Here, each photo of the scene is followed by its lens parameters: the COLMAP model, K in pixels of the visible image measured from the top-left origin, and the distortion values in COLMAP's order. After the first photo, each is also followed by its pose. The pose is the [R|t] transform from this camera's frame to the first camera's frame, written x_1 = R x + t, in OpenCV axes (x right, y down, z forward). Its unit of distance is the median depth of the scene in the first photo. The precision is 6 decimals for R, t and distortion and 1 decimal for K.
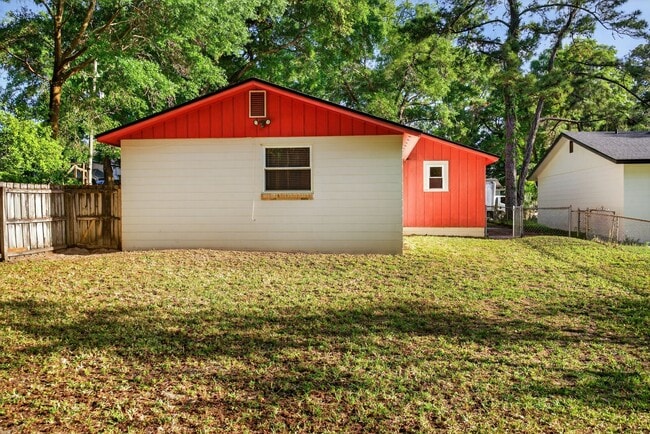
lens RADIAL K [[505.4, 0, 325.0], [0, 505.4, 217.0], [0, 0, 1]] dist [-0.001811, 0.002270]
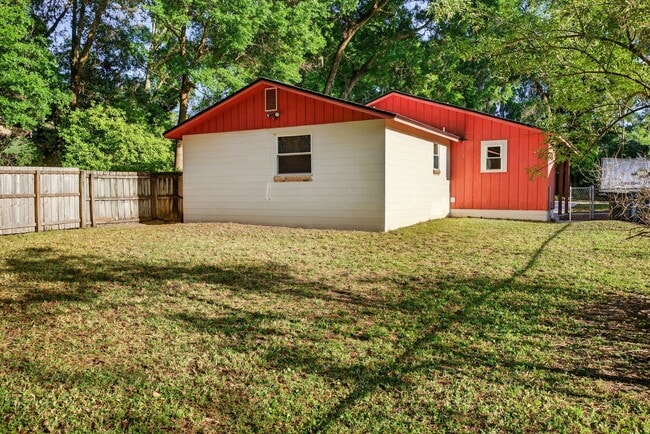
lens RADIAL K [[505.4, 0, 325.0], [0, 505.4, 217.0], [0, 0, 1]] dist [-0.001811, 0.002270]
pose [[0.912756, 0.019276, -0.408049, 0.455877], [-0.007168, 0.999488, 0.031180, 0.009996], [0.408442, -0.025535, 0.912427, -0.019138]]
